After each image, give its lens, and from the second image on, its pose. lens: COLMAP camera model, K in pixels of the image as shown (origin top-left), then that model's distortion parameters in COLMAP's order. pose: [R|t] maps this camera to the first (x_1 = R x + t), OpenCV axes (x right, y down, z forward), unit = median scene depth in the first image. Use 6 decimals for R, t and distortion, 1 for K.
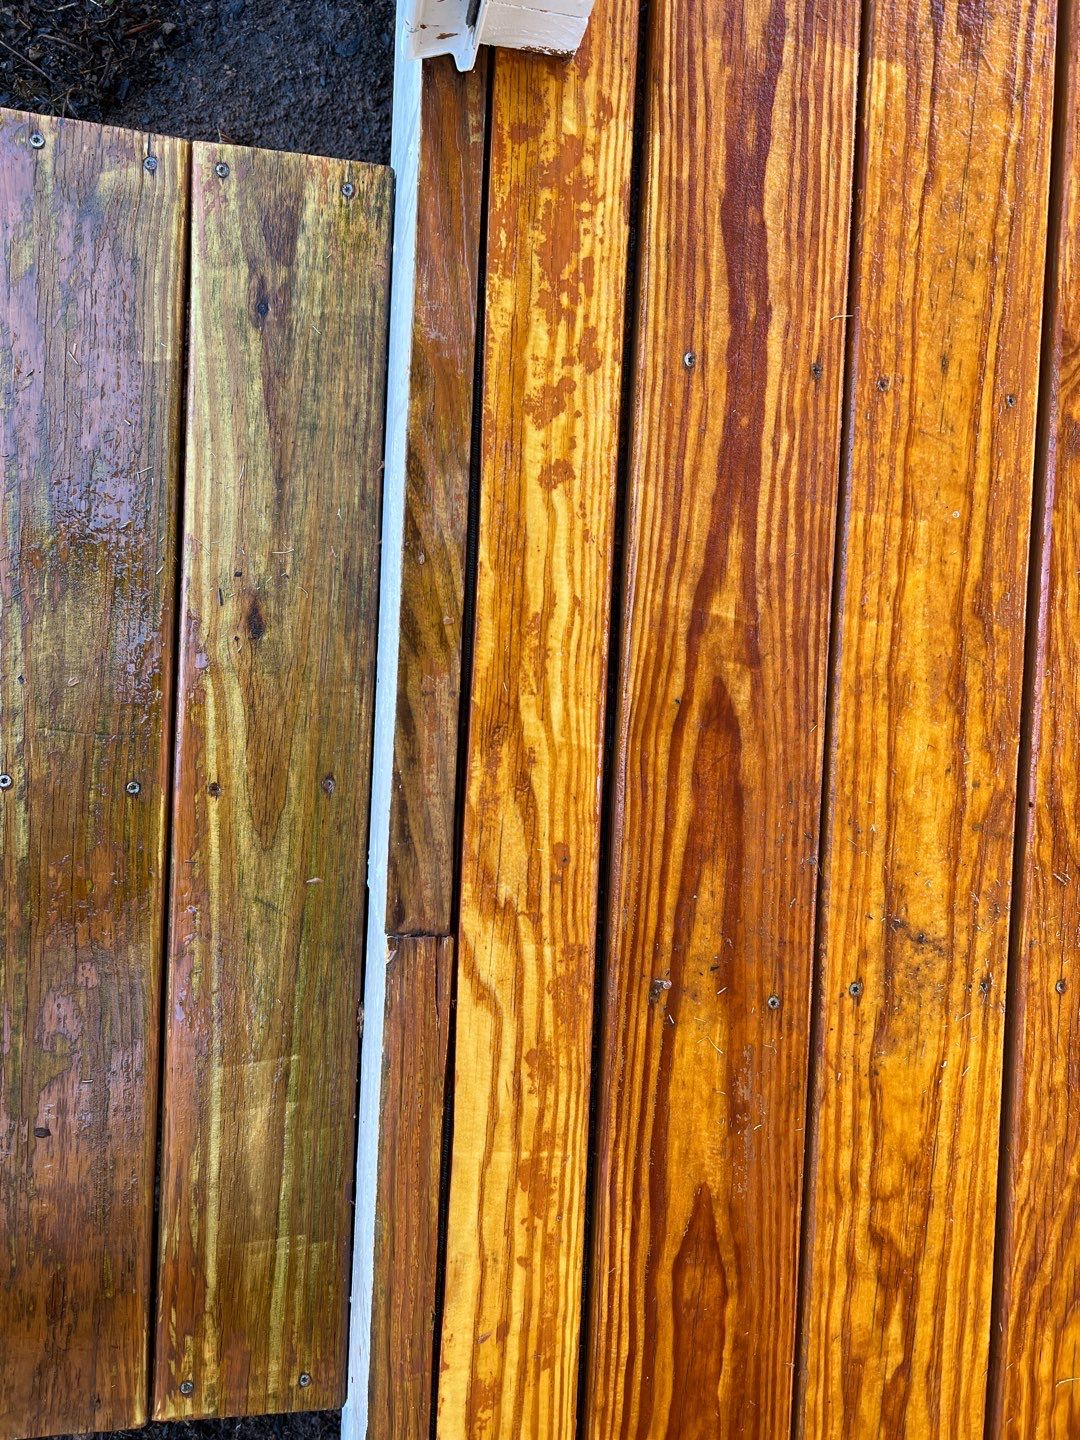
lens RADIAL K [[587.5, 0, 540.0], [0, 587.5, 720.0], [0, 0, 1]] dist [0.013749, -0.004122]
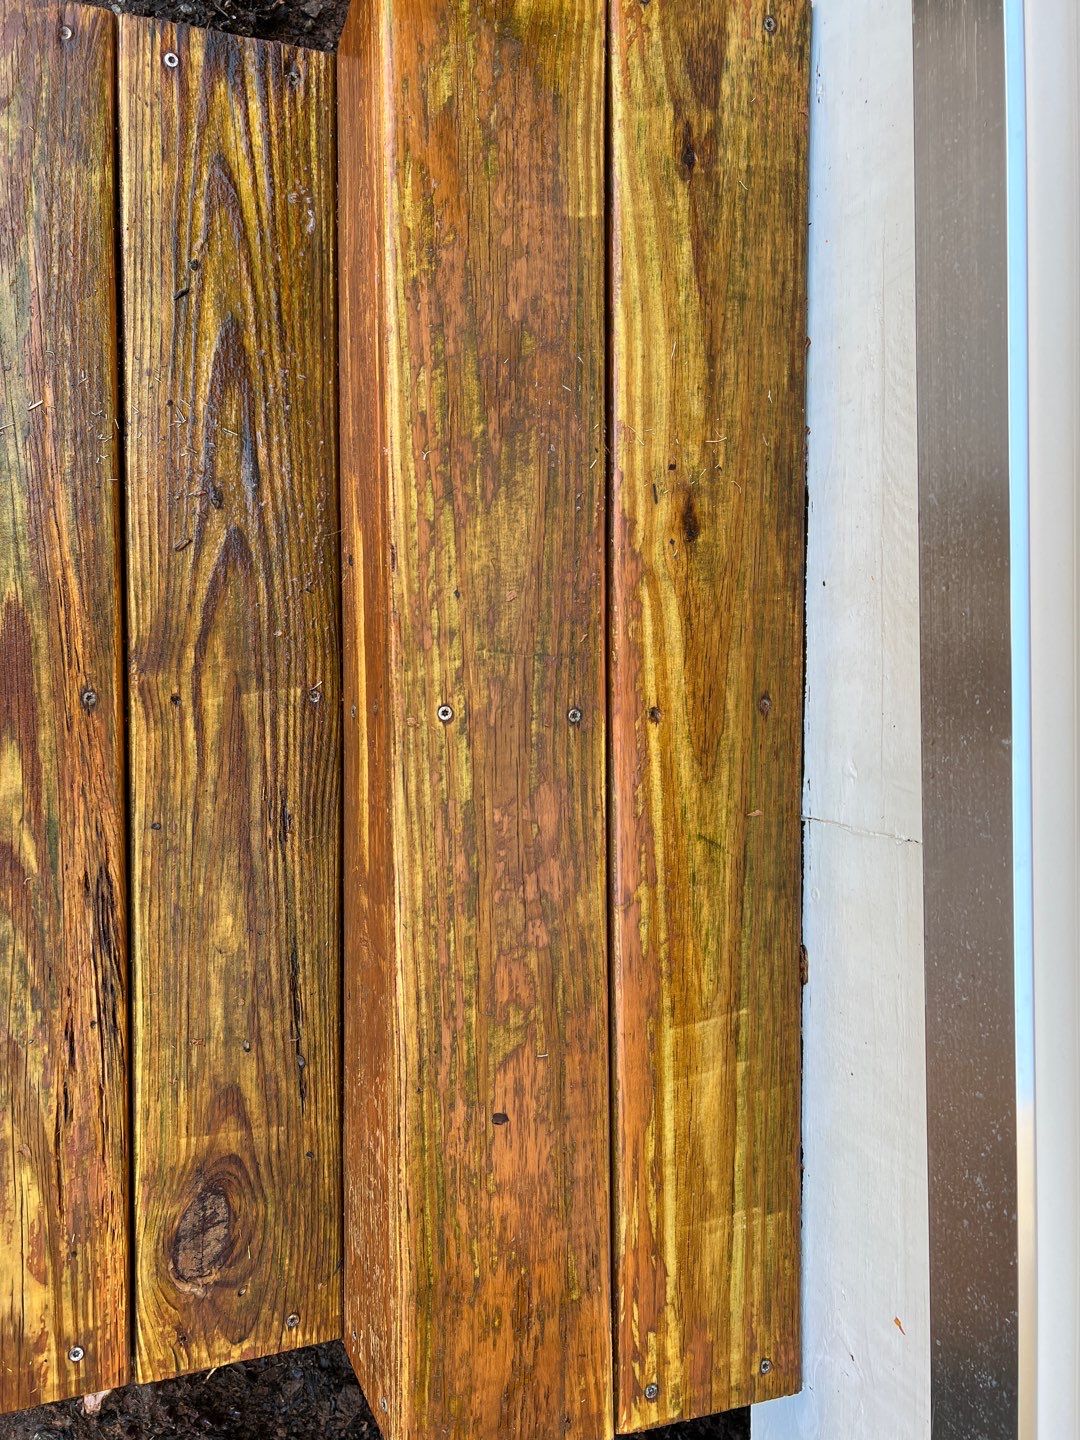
lens RADIAL K [[587.5, 0, 540.0], [0, 587.5, 720.0], [0, 0, 1]] dist [0.013749, -0.004122]
pose [[0.995842, -0.058903, 0.069487, -0.787093], [0.058294, 0.998241, 0.010762, 0.106743], [-0.069999, -0.006667, 0.997525, 0.137829]]
